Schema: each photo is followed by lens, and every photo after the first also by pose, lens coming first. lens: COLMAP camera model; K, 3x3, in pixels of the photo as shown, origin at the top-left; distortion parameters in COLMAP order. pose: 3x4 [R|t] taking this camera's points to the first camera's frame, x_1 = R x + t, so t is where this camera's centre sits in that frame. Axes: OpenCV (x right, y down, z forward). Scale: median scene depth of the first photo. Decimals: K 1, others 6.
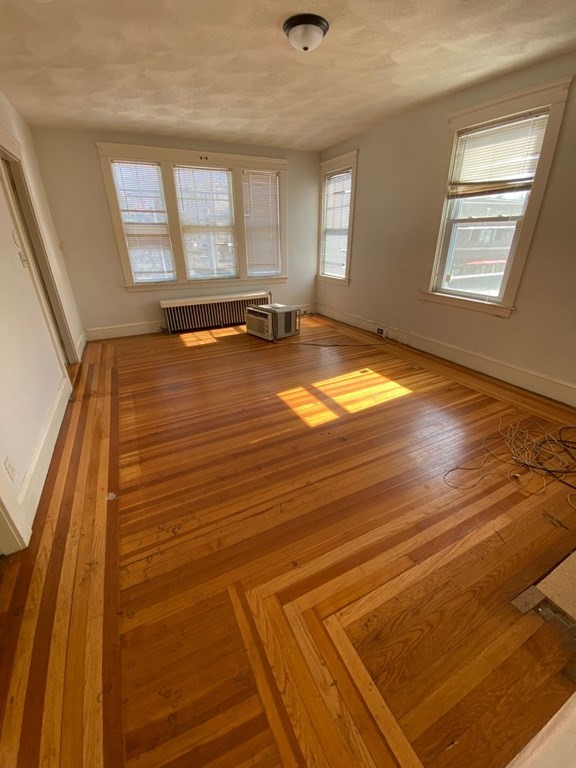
lens RADIAL K [[313.8, 0, 288.0], [0, 313.8, 383.4], [0, 0, 1]] dist [-0.002404, -0.001826]
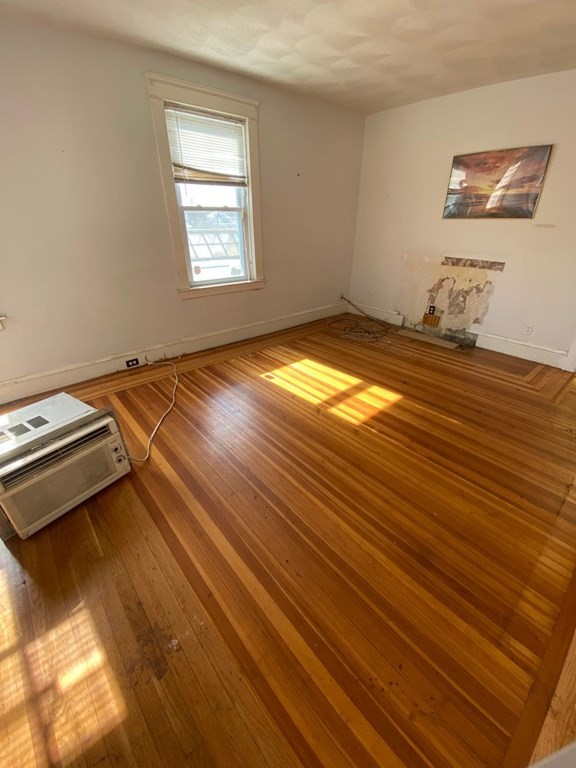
lens RADIAL K [[313.8, 0, 287.2], [0, 313.8, 384.9], [0, 0, 1]] dist [-0.002404, -0.001826]
pose [[-0.251866, -0.441207, 0.861336, -0.614211], [0.412266, 0.756314, 0.507963, -0.503675], [-0.875557, 0.483038, -0.008595, 1.068542]]
